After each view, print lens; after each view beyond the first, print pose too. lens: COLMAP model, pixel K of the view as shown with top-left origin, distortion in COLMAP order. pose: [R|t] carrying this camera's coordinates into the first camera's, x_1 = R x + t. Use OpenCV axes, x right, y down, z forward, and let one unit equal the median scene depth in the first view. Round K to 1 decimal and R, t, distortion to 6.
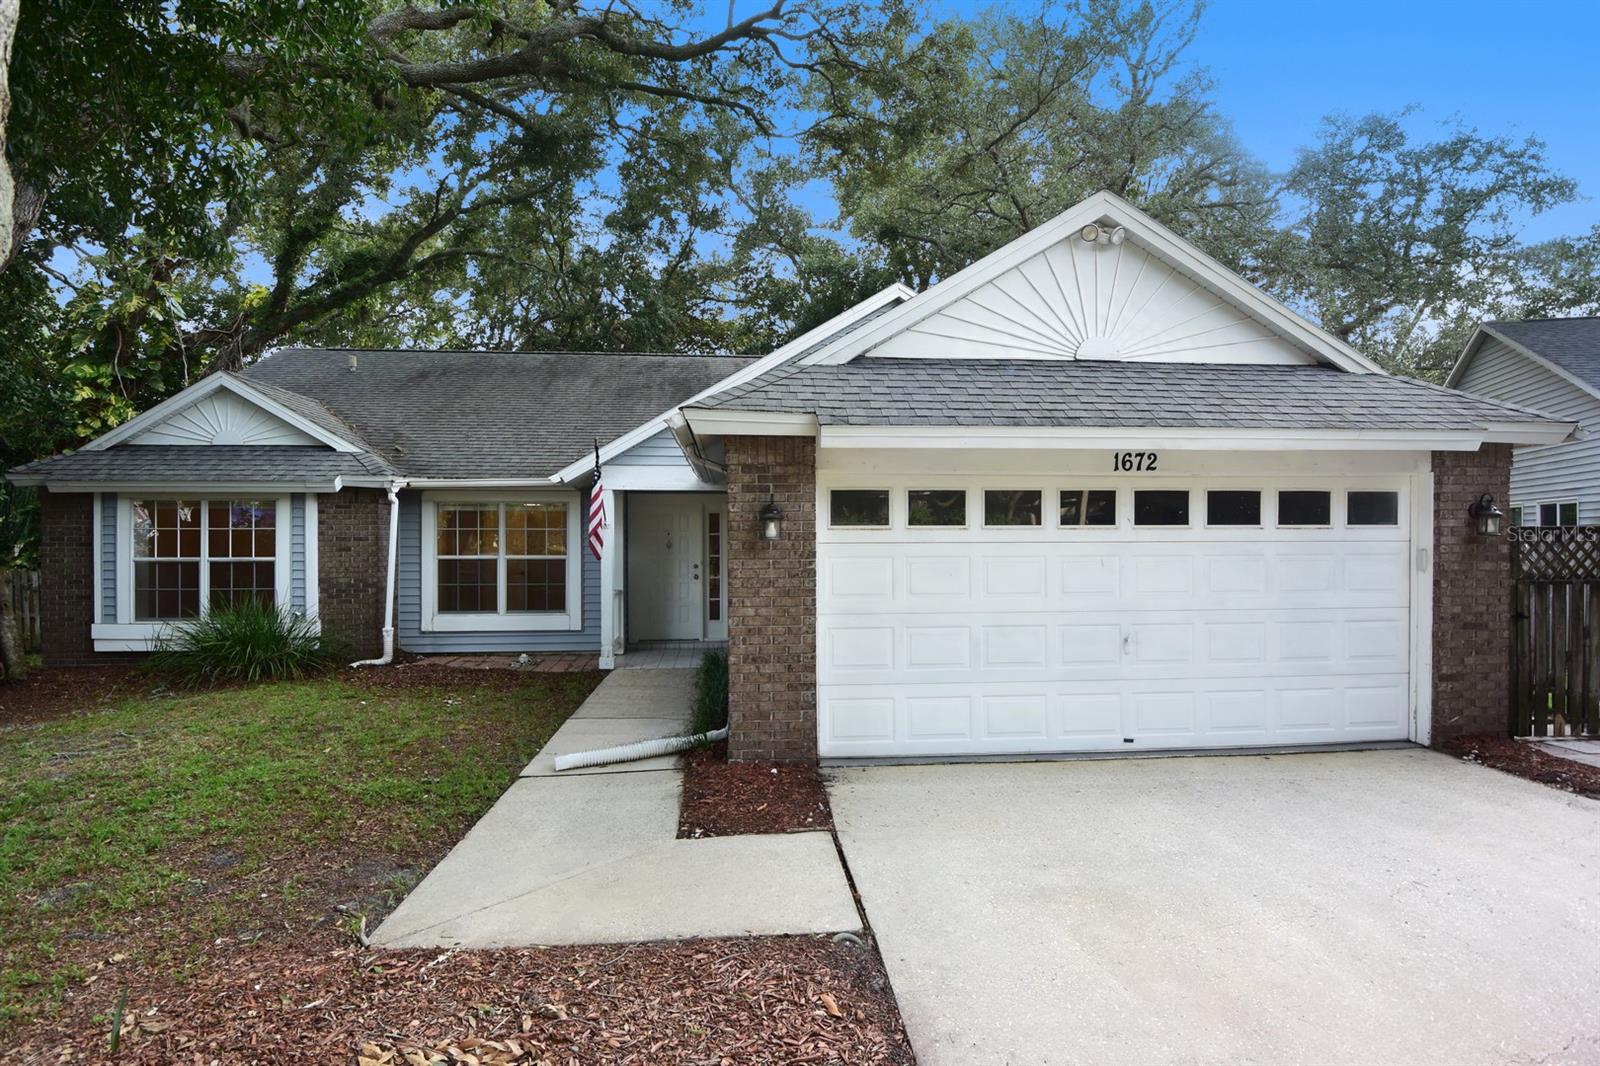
lens RADIAL K [[835.6, 0, 815.3], [0, 835.6, 540.1], [0, 0, 1]] dist [0.000207, -0.025742]
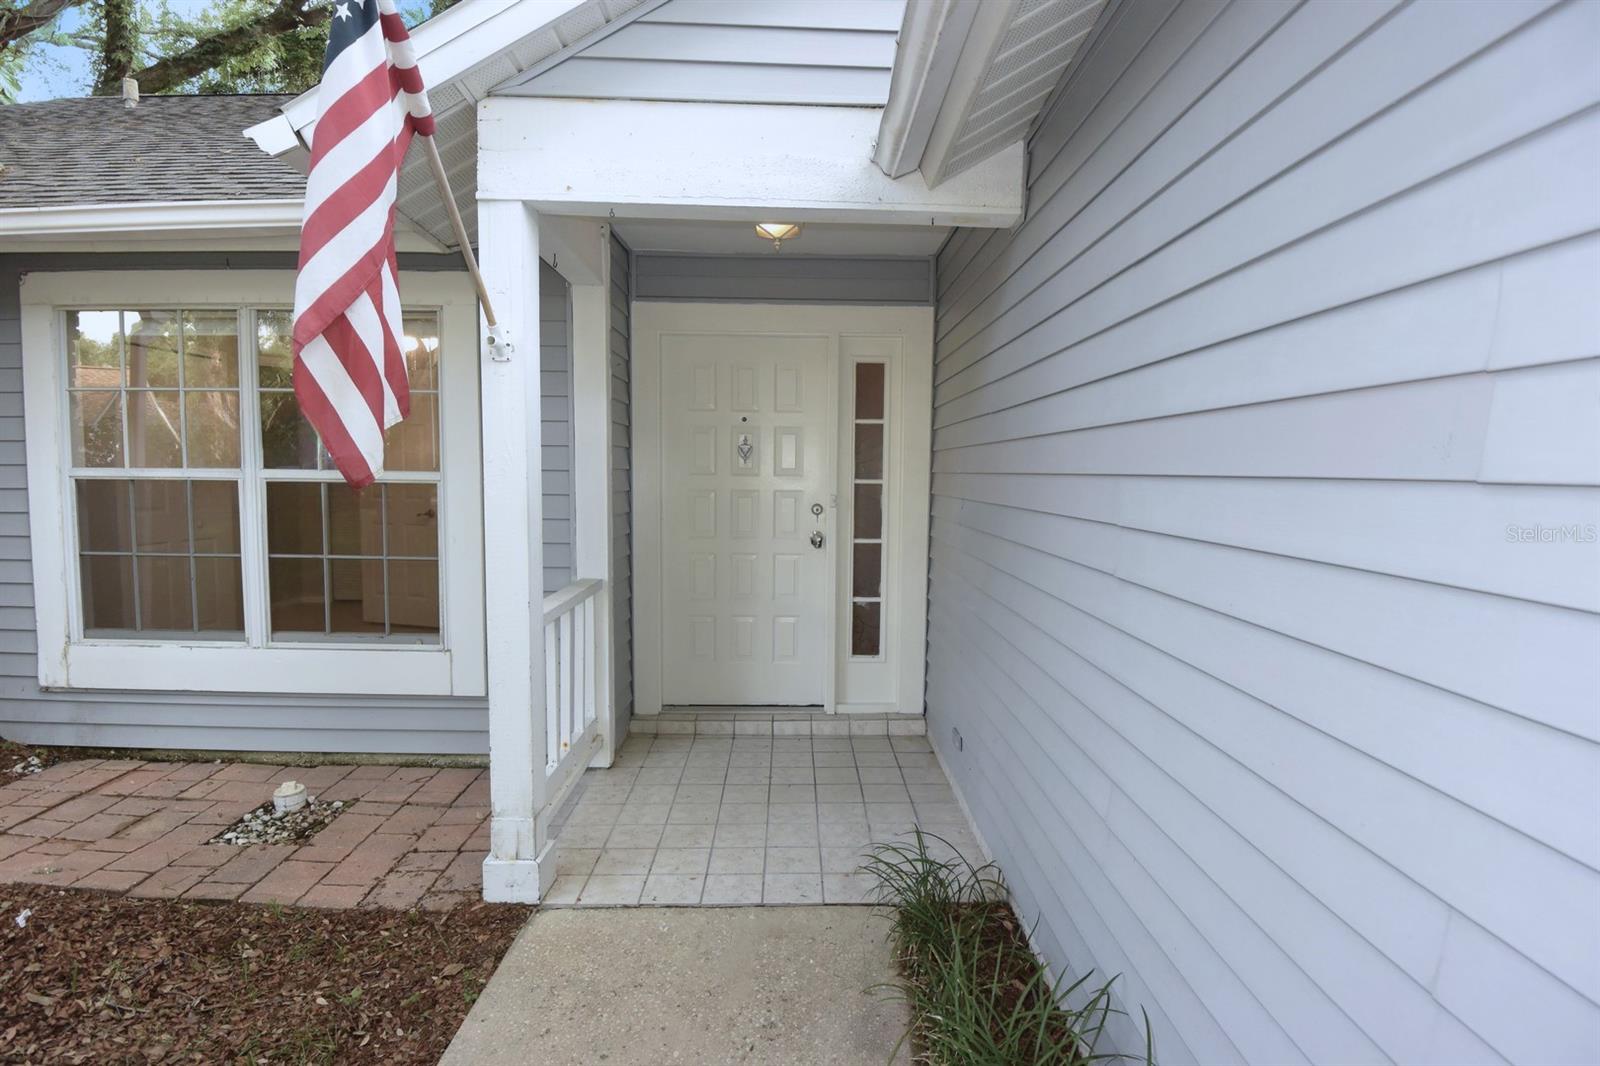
lens RADIAL K [[835.6, 0, 815.3], [0, 835.6, 540.1], [0, 0, 1]] dist [0.000207, -0.025742]
pose [[0.996836, 0.020169, -0.076881, -0.119889], [-0.013842, 0.996539, 0.081962, 0.015385], [0.078268, -0.080638, 0.993666, 0.661282]]
